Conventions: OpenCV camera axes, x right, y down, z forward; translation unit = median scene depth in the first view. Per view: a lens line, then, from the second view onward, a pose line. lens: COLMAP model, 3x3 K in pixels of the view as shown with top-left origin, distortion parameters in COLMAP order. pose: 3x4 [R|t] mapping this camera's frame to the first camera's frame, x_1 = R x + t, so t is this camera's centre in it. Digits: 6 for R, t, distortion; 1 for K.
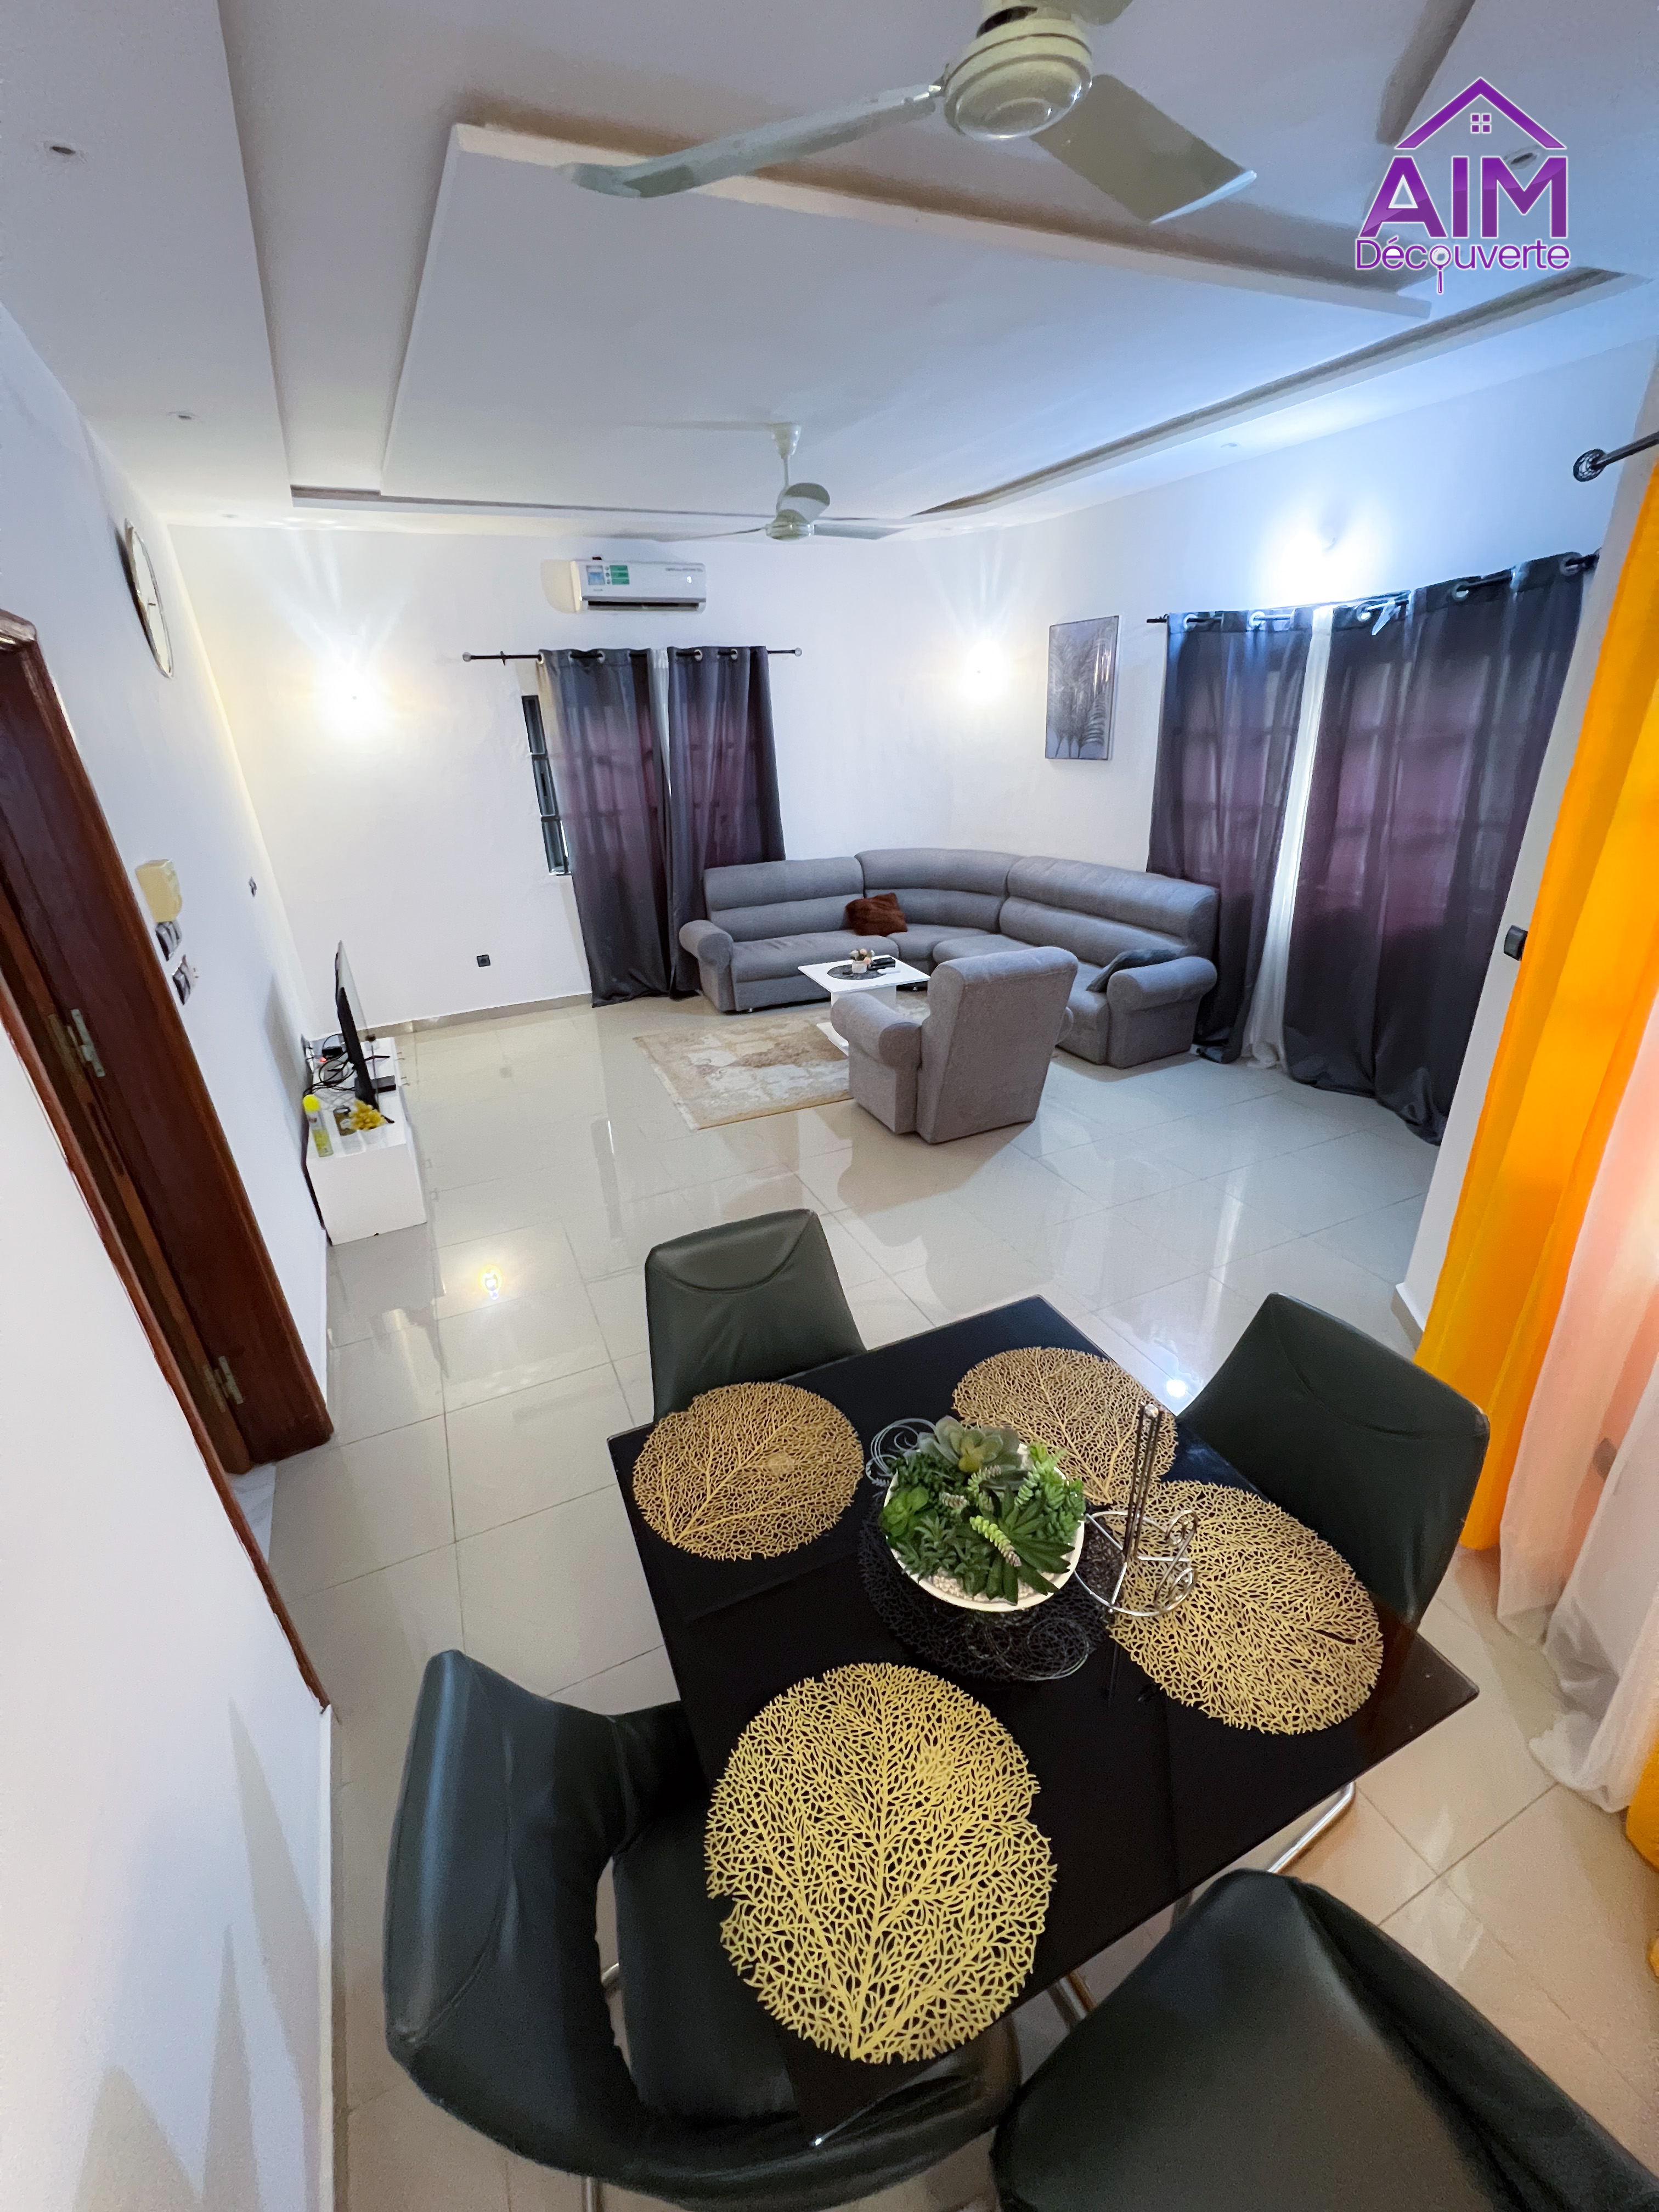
lens RADIAL K [[883.5, 0, 830.4], [0, 883.5, 1109.5], [0, 0, 1]] dist [-0.000728, 0.001015]
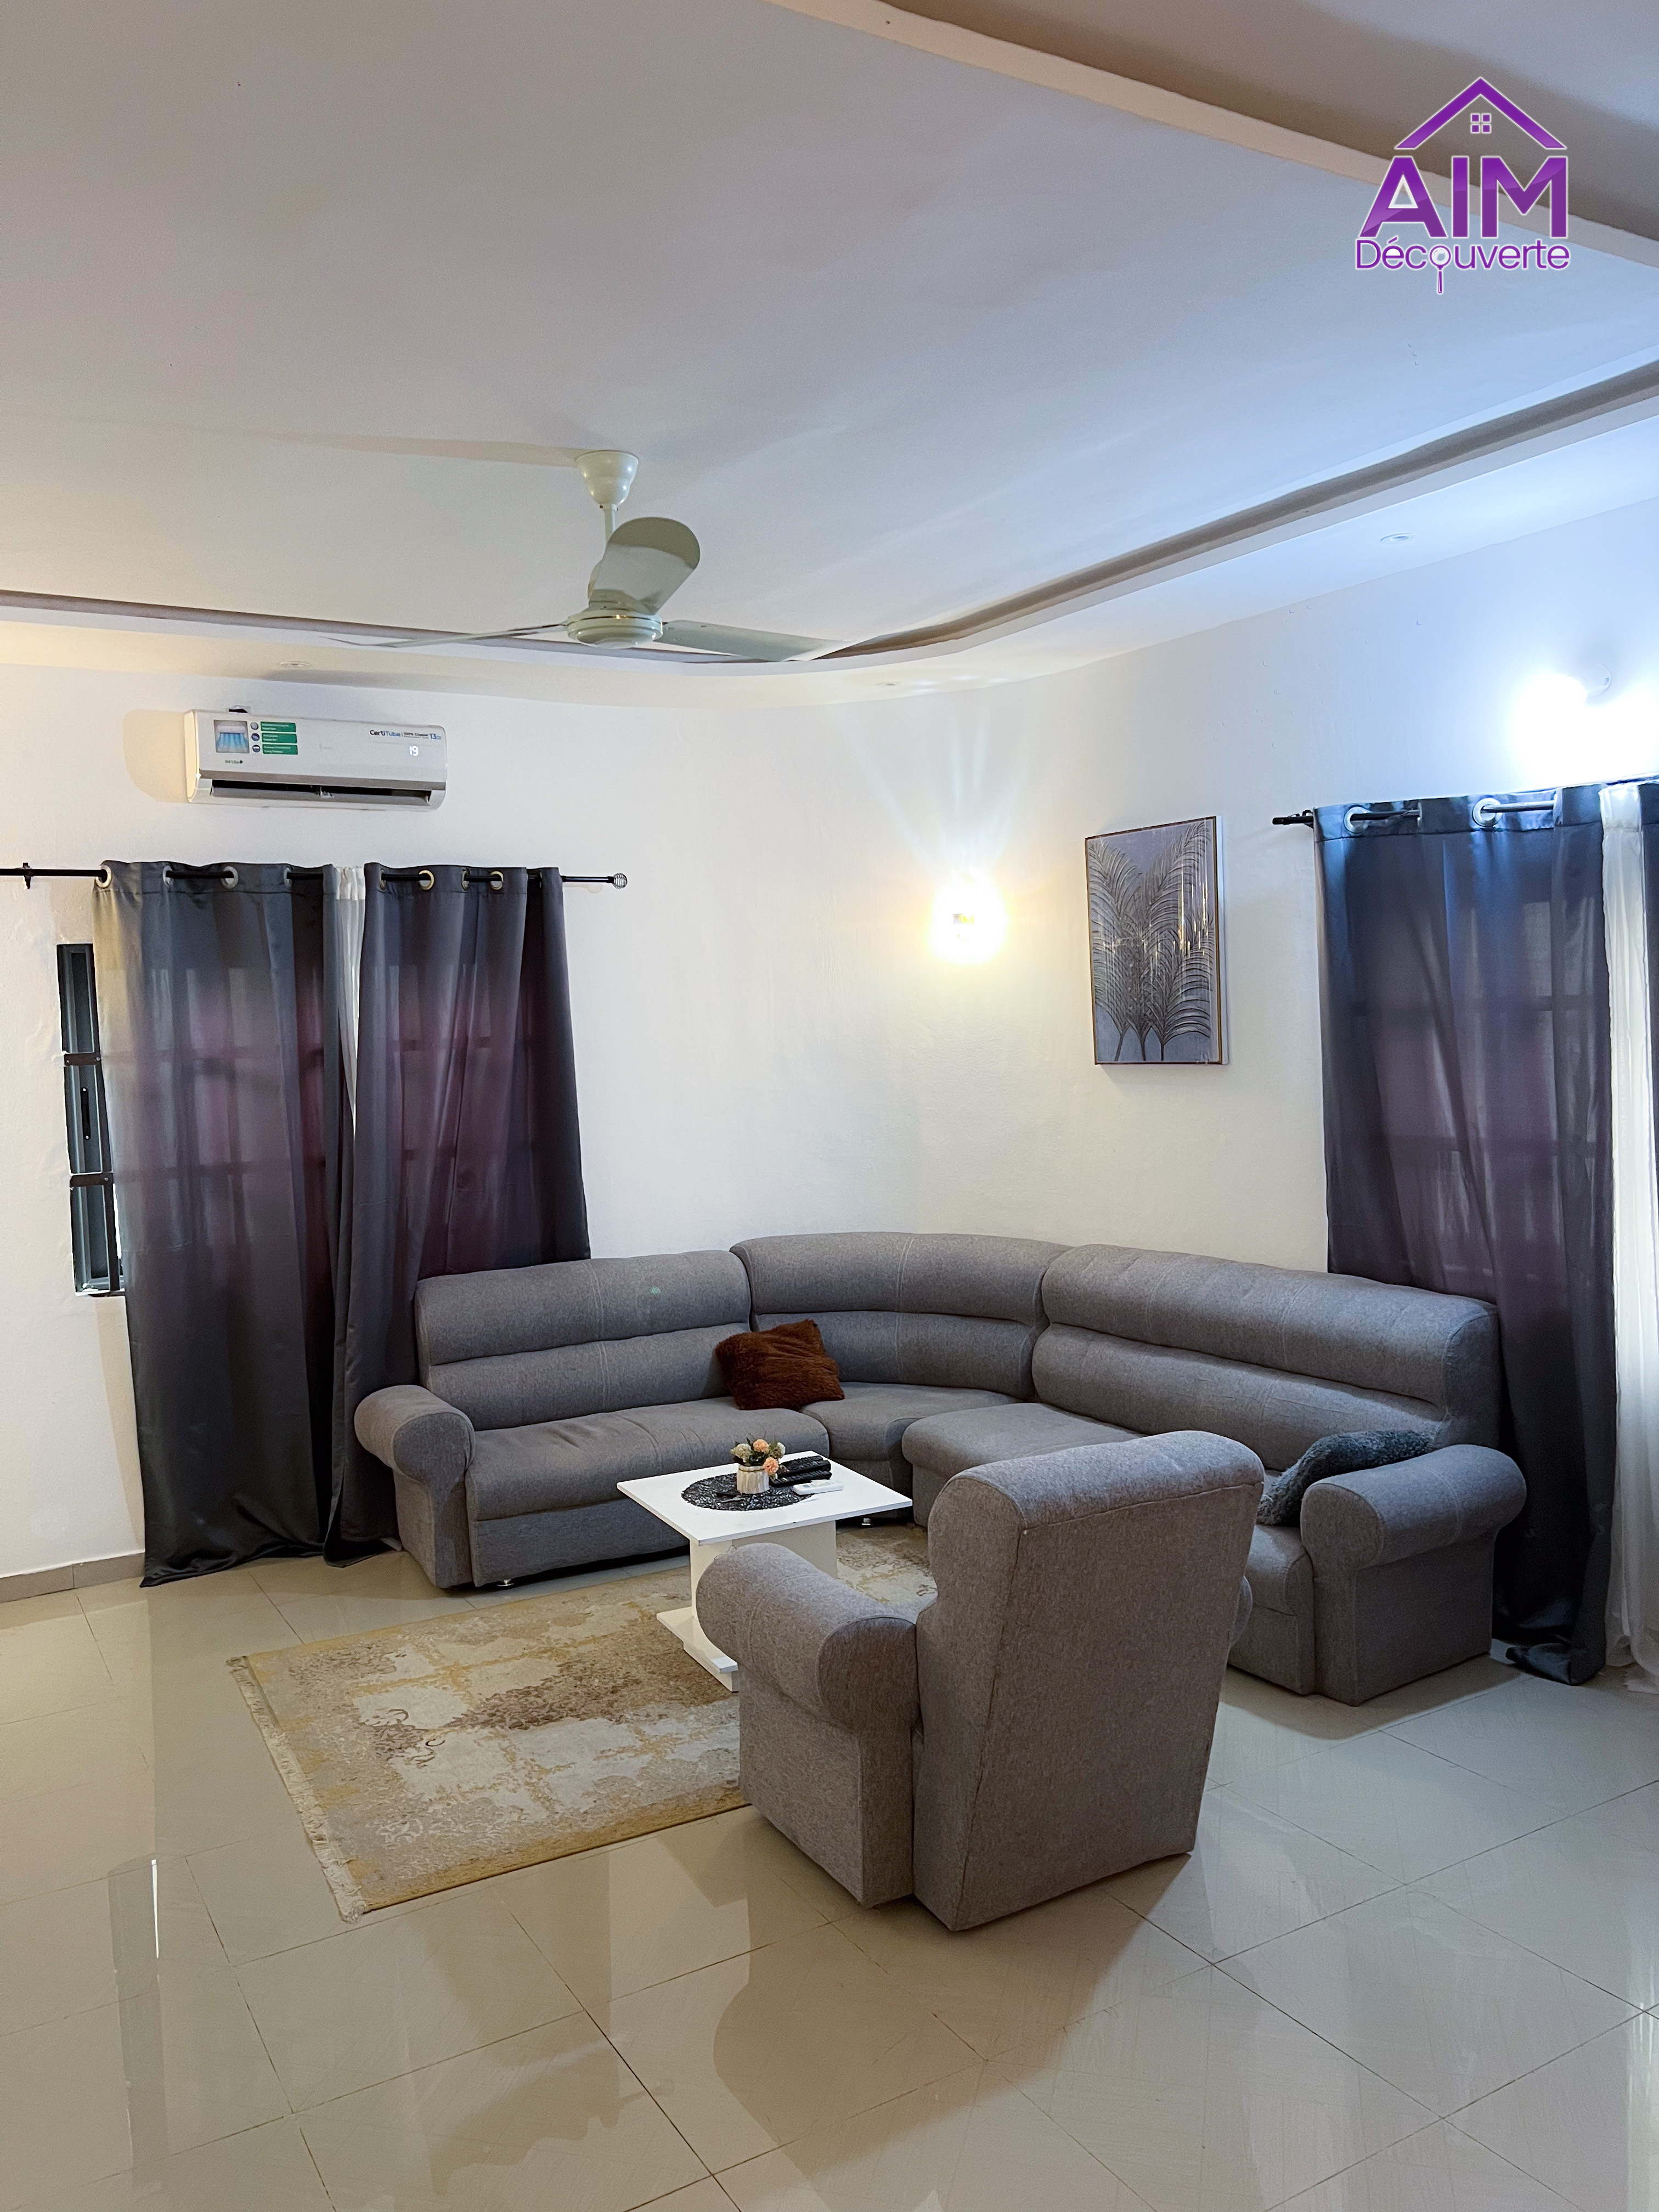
lens RADIAL K [[1662.5, 0, 819.7], [0, 1662.5, 1112.2], [0, 0, 1]] dist [0.051946, -0.050395]
pose [[0.995476, -0.002620, 0.094977, -0.014882], [0.036747, 0.932448, -0.359431, -0.029998], [-0.087619, 0.361295, 0.928326, 0.138221]]
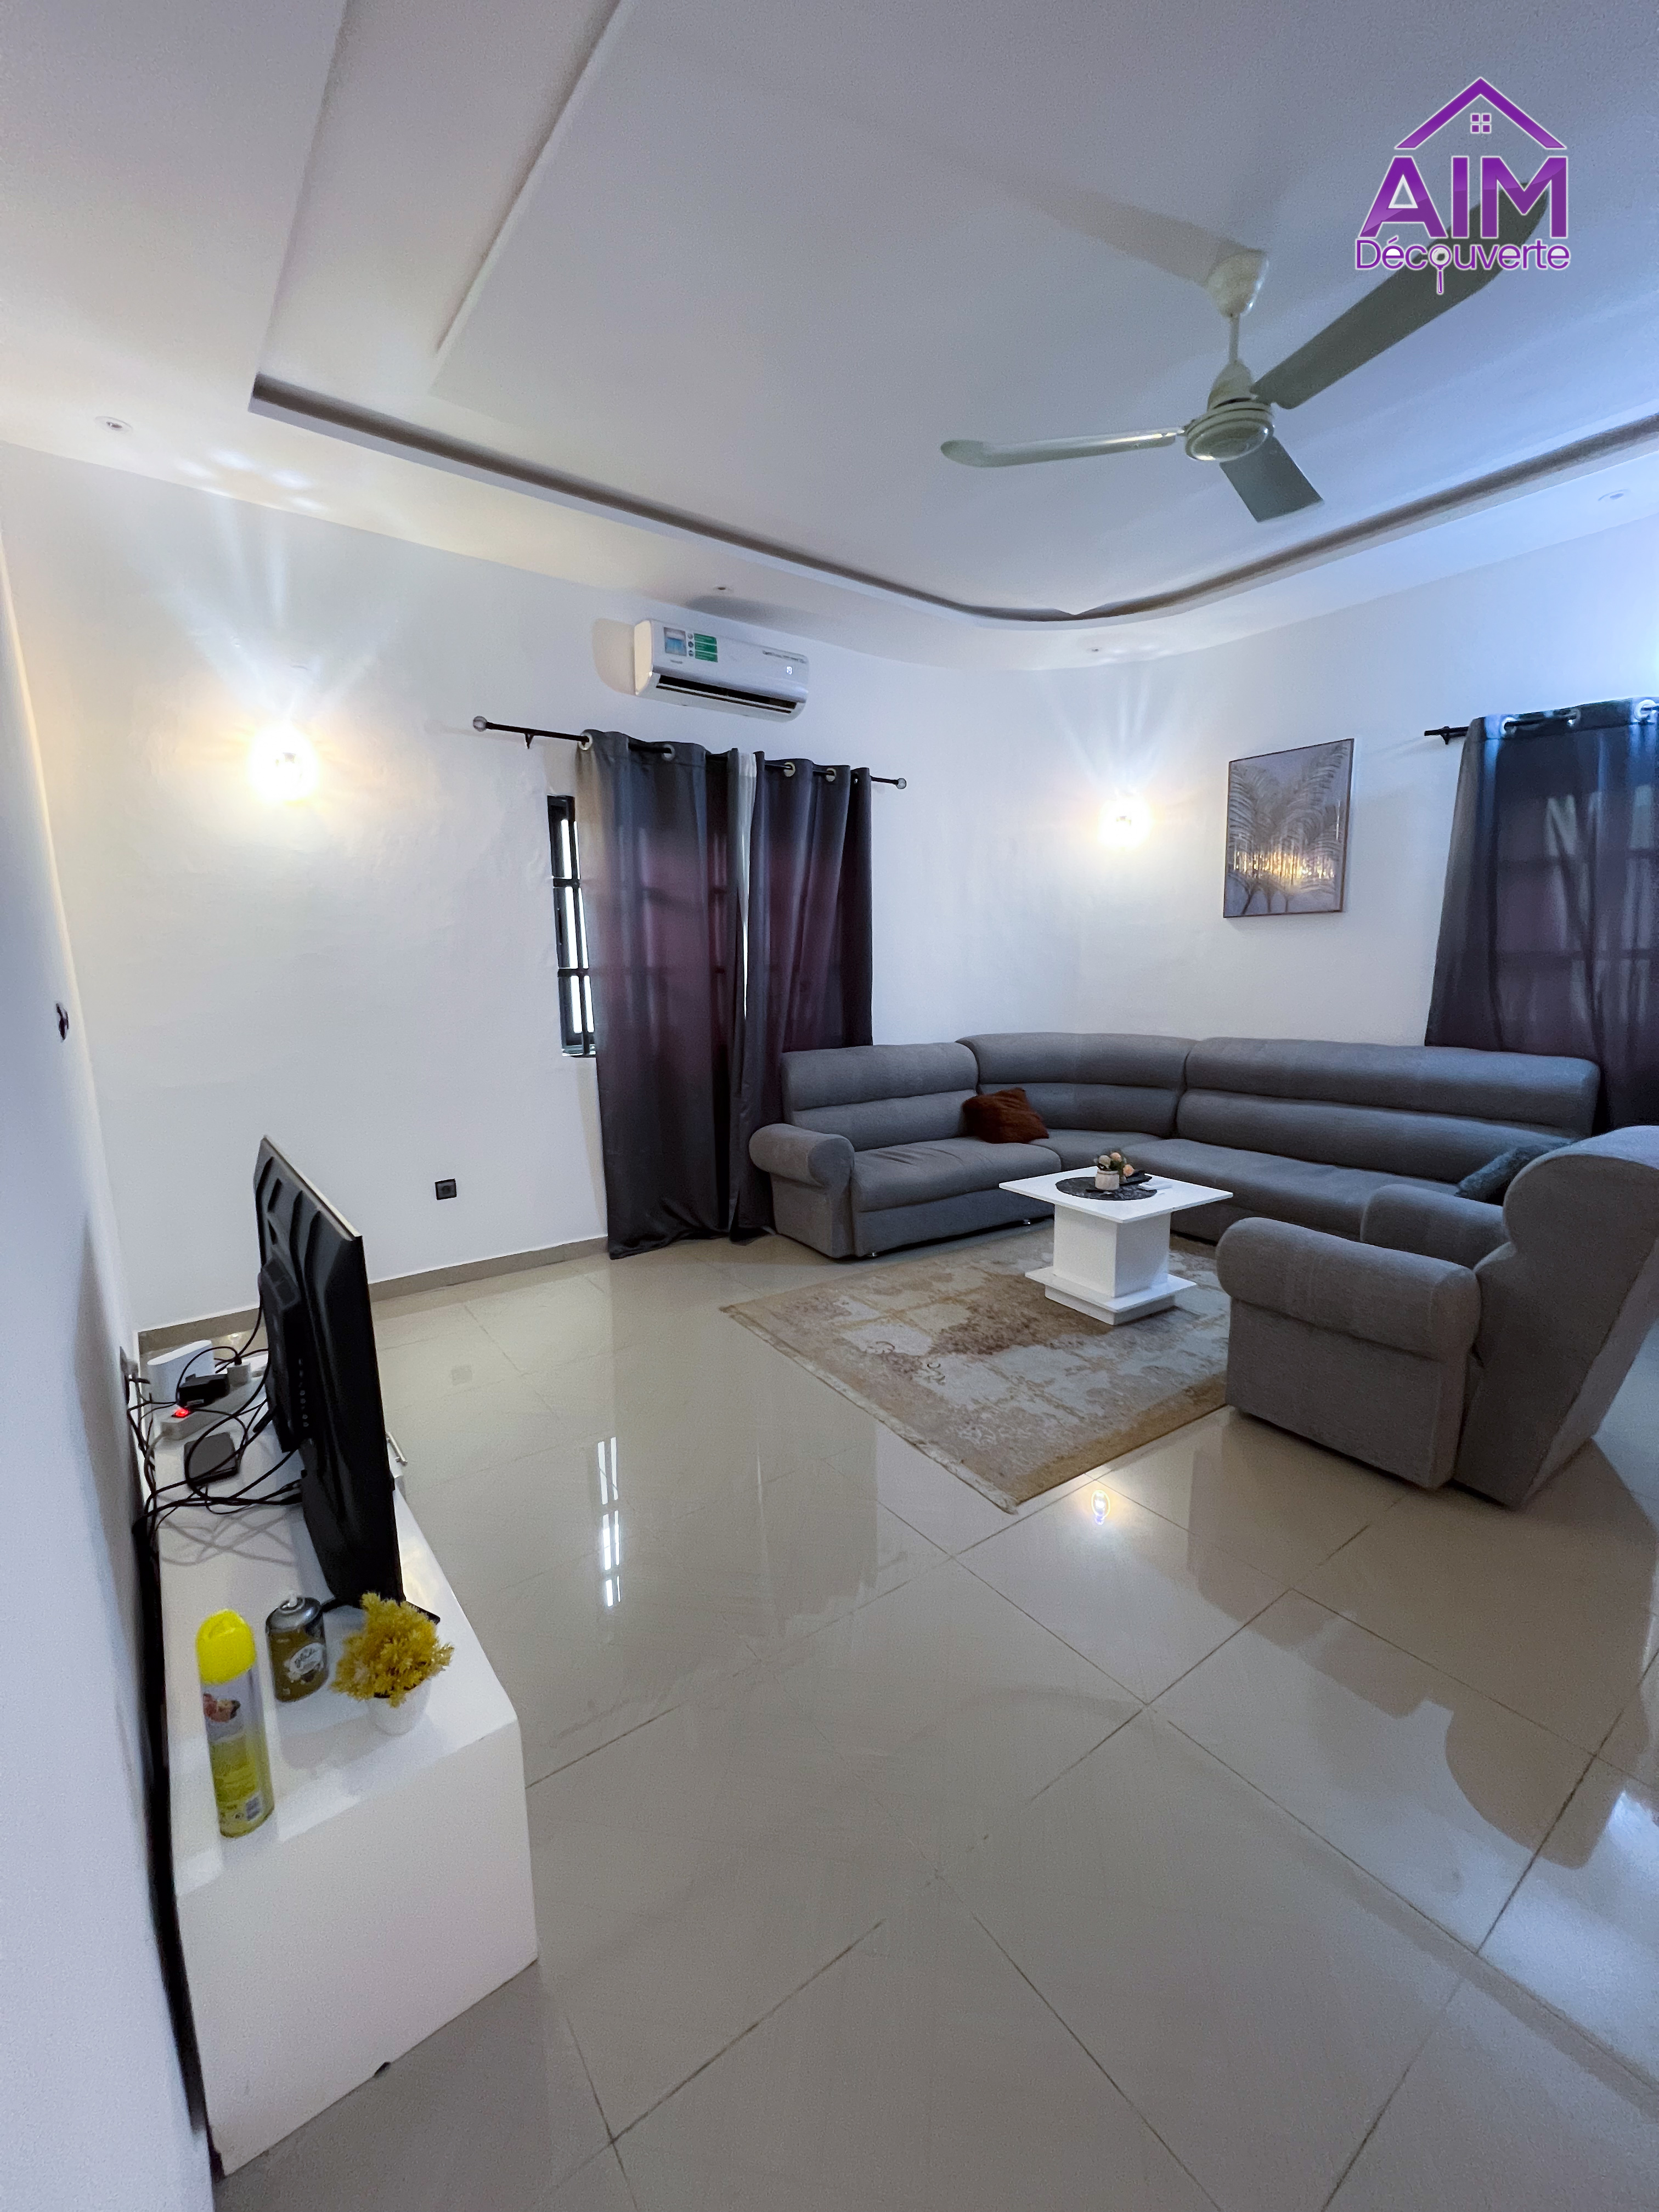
lens RADIAL K [[883.5, 0, 830.5], [0, 883.5, 1110.4], [0, 0, 1]] dist [-0.000728, 0.001015]
pose [[0.981266, -0.006954, 0.192533, -0.304217], [0.056813, 0.965354, -0.254682, -0.062055], [-0.184092, 0.260849, 0.947664, 0.438085]]
